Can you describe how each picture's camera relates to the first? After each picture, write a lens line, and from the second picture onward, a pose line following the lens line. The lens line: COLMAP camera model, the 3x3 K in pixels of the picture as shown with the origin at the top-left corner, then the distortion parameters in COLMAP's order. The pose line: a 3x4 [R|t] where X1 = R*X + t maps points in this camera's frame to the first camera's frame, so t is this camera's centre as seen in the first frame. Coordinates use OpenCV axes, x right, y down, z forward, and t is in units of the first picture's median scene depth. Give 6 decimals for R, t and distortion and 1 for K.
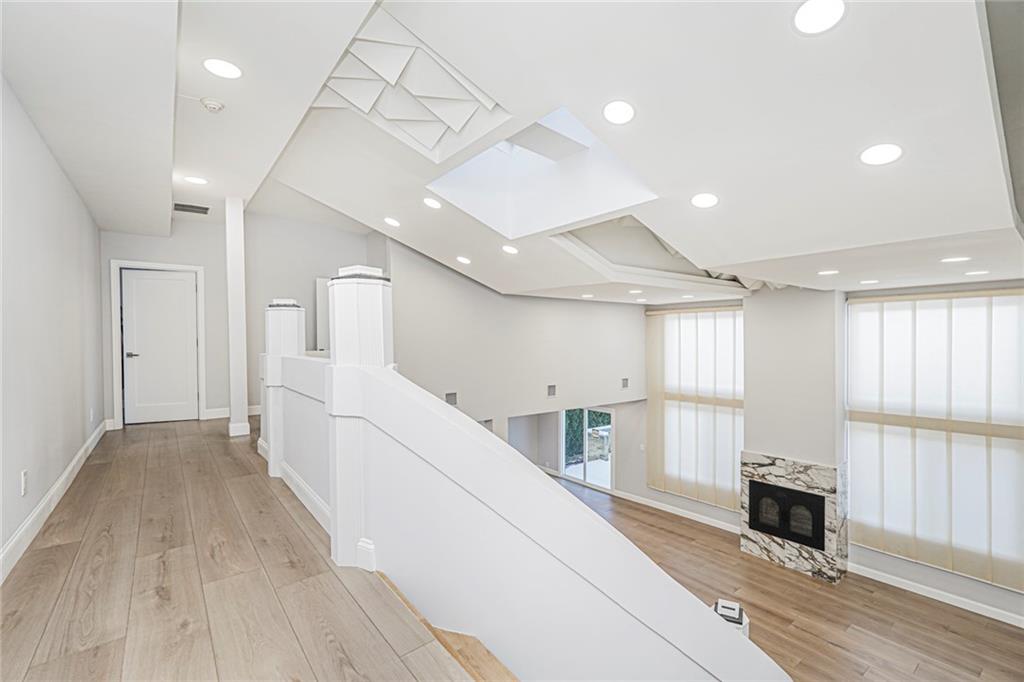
lens RADIAL K [[451.6, 0, 515.2], [0, 451.6, 343.1], [0, 0, 1]] dist [-0.011358, 0.004943]
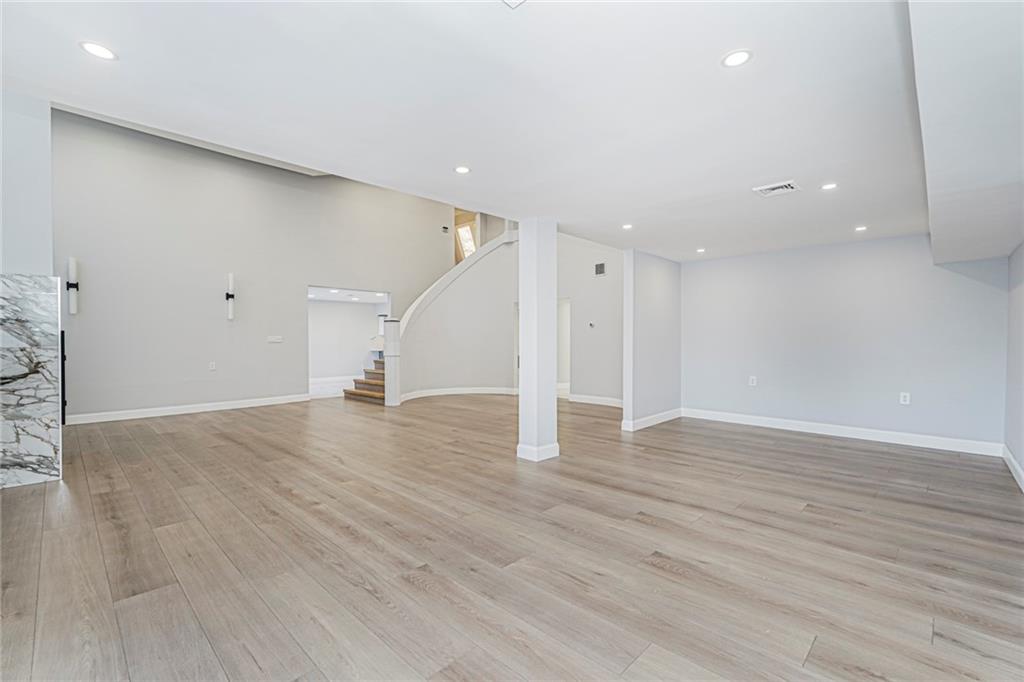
lens RADIAL K [[451.6, 0, 509.6], [0, 451.6, 343.5], [0, 0, 1]] dist [-0.011358, 0.004943]
pose [[-0.991117, 0.008782, -0.132699, 0.082508], [0.006957, 0.999875, 0.014207, 0.329589], [0.132807, 0.013158, -0.991055, 1.653329]]
